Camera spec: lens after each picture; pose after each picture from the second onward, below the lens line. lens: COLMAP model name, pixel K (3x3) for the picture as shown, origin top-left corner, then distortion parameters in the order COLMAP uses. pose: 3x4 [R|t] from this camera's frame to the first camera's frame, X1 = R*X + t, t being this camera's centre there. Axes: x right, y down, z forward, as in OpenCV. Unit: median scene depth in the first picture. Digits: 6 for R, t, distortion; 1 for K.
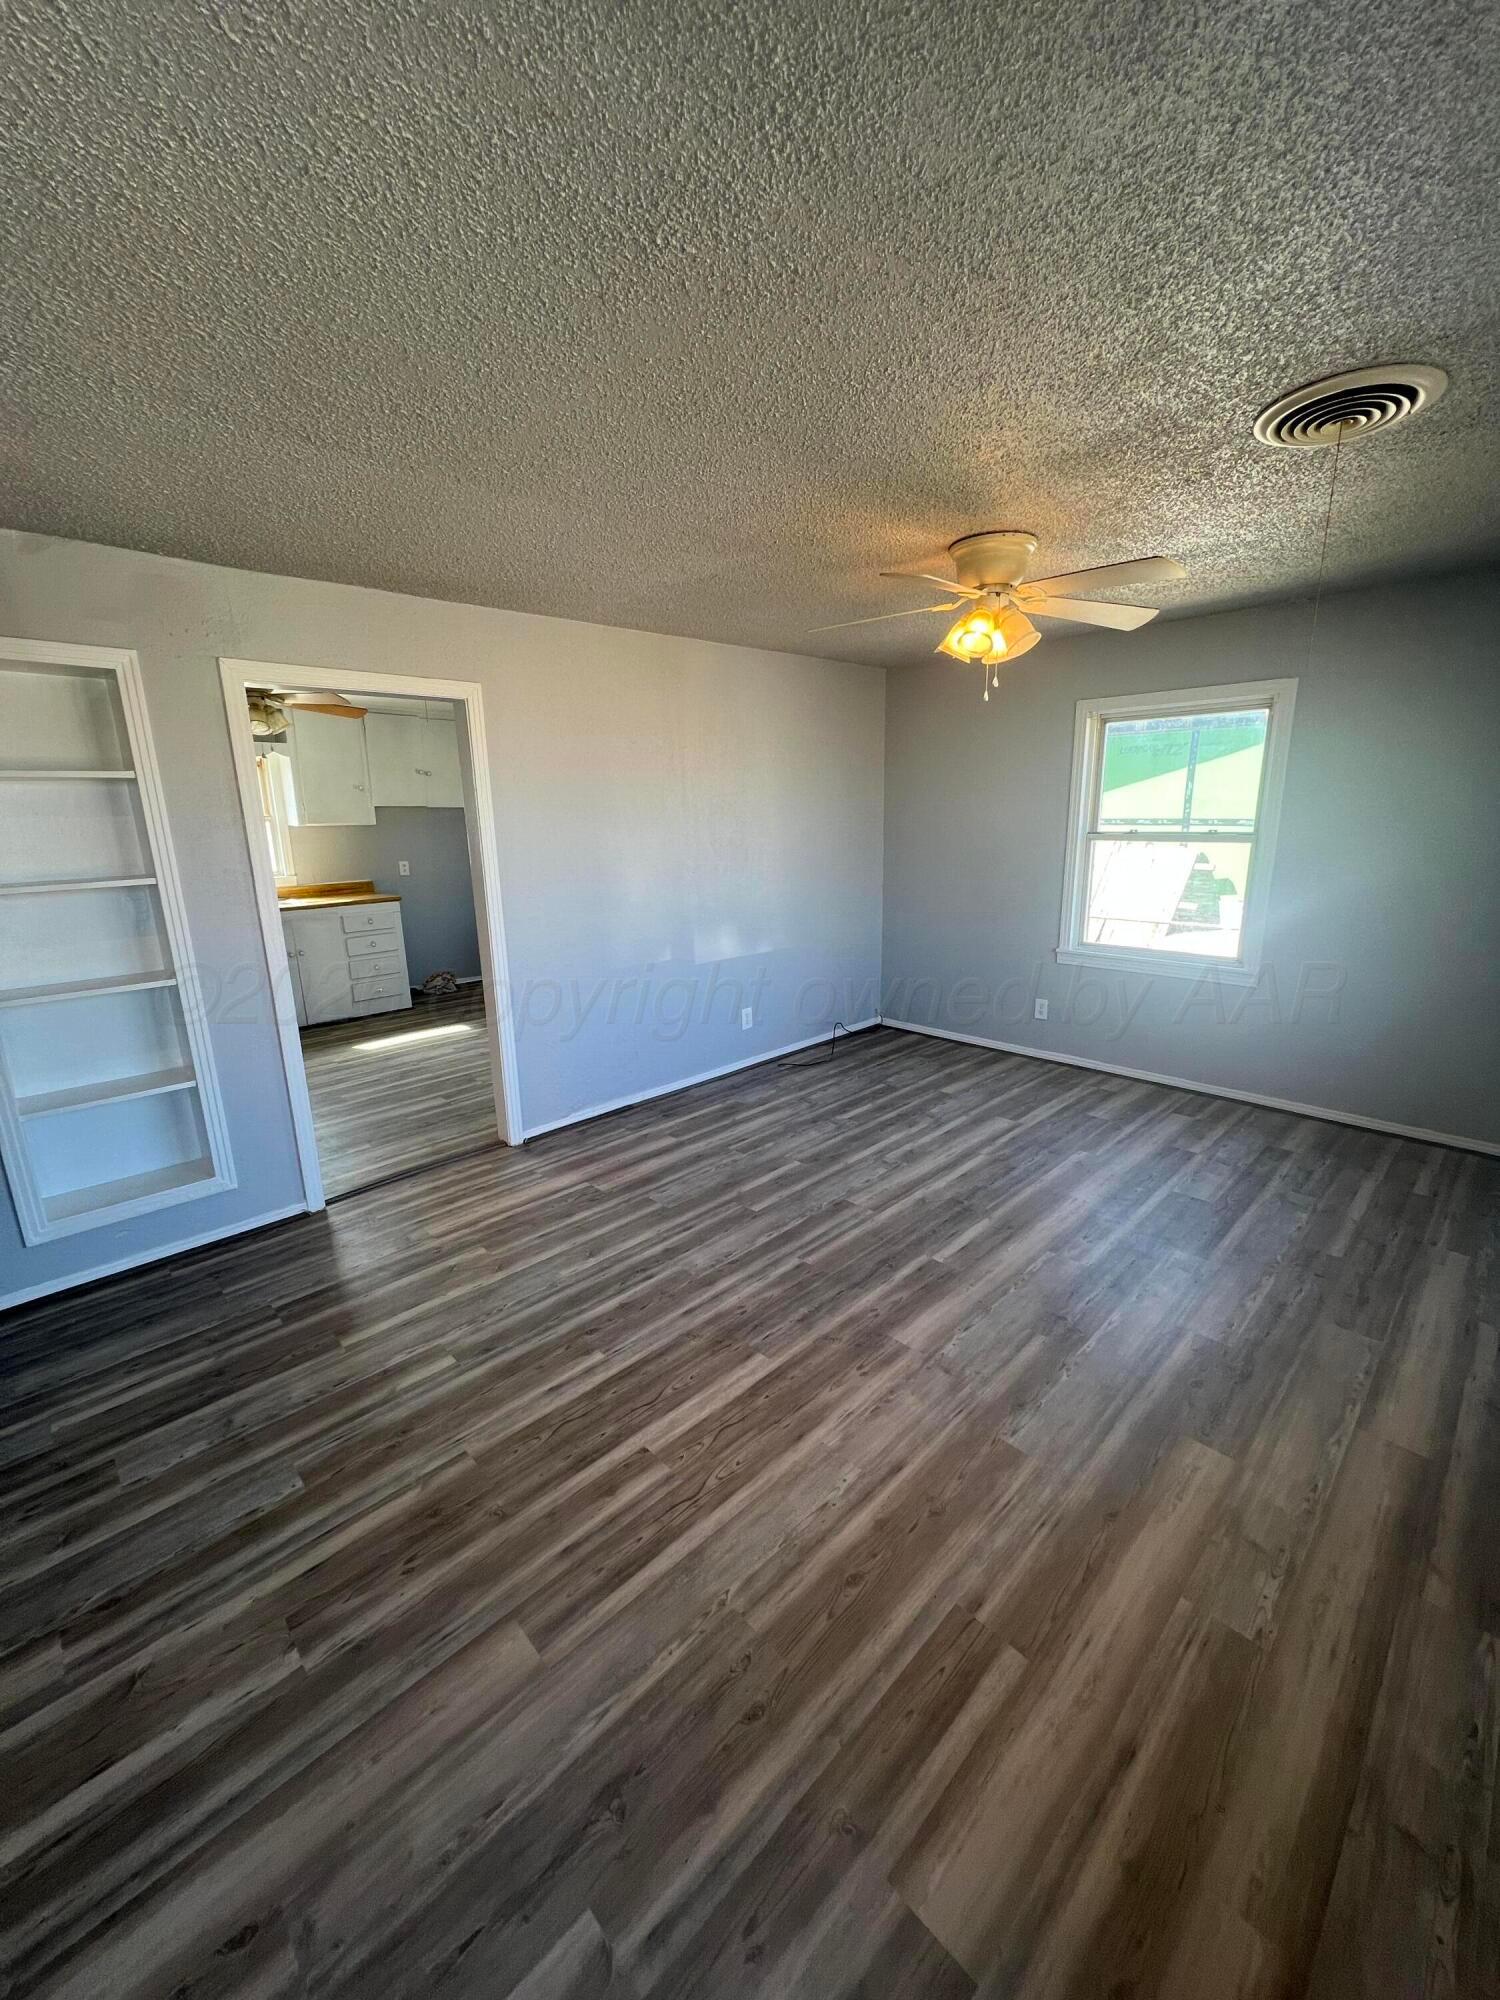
lens RADIAL K [[803.4, 0, 757.2], [0, 803.4, 998.7], [0, 0, 1]] dist [-0.002391, 0.000972]
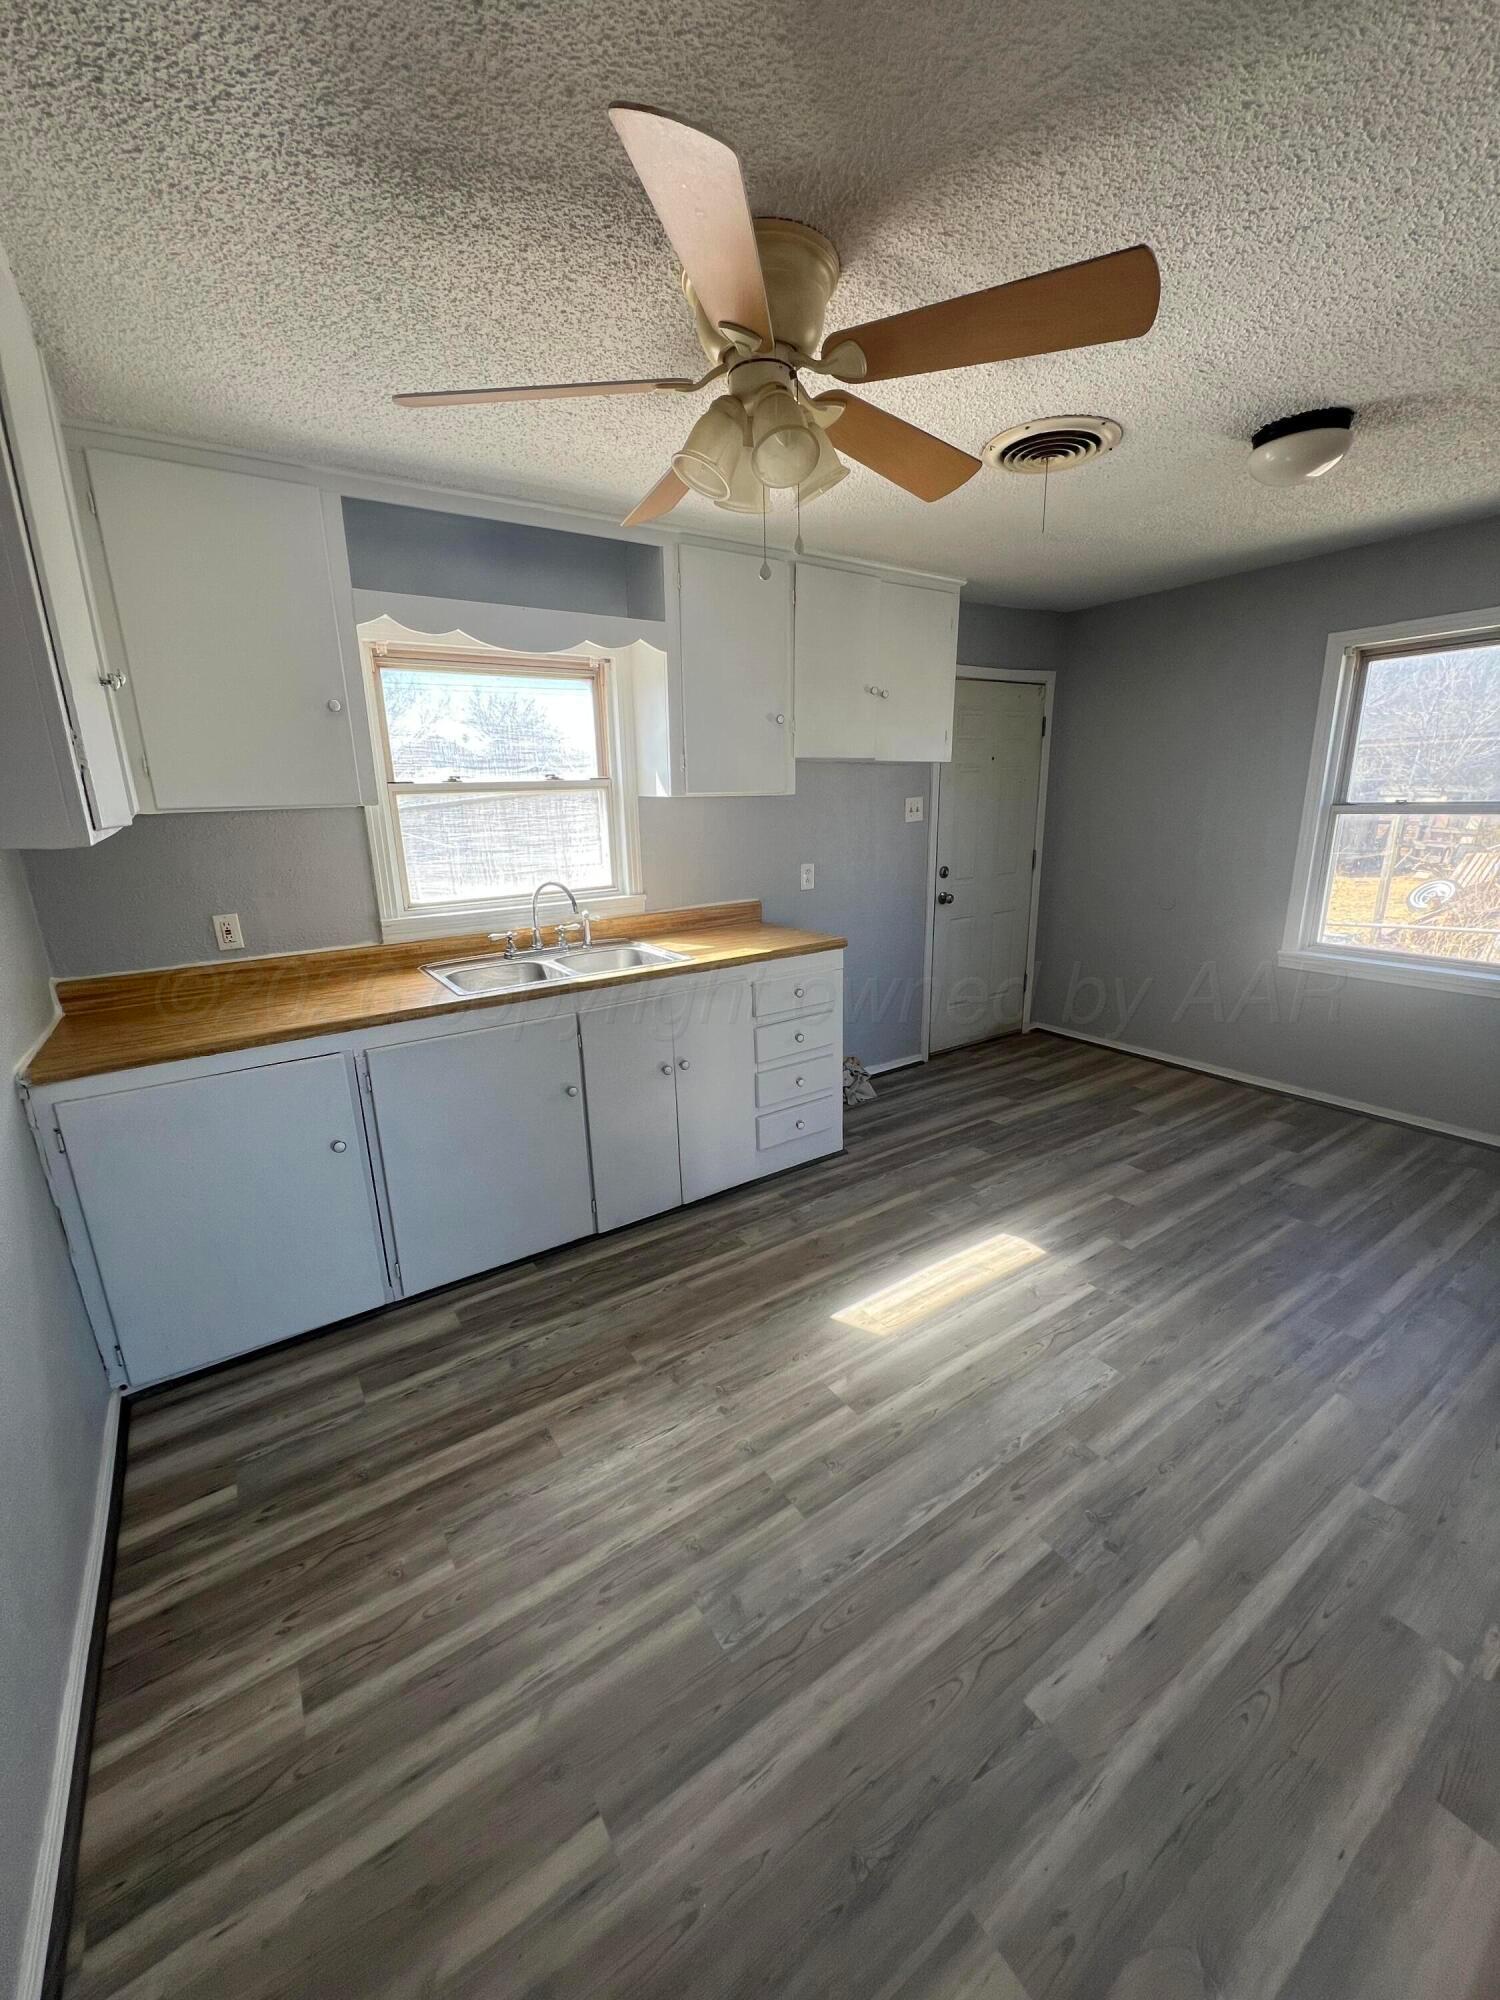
lens RADIAL K [[803.4, 0, 742.5], [0, 803.4, 1001.6], [0, 0, 1]] dist [-0.002391, 0.000972]
pose [[0.982448, 0.035424, -0.183145, -0.467854], [-0.029527, 0.998957, 0.034825, -0.117928], [0.184187, -0.028806, 0.982469, 0.564016]]
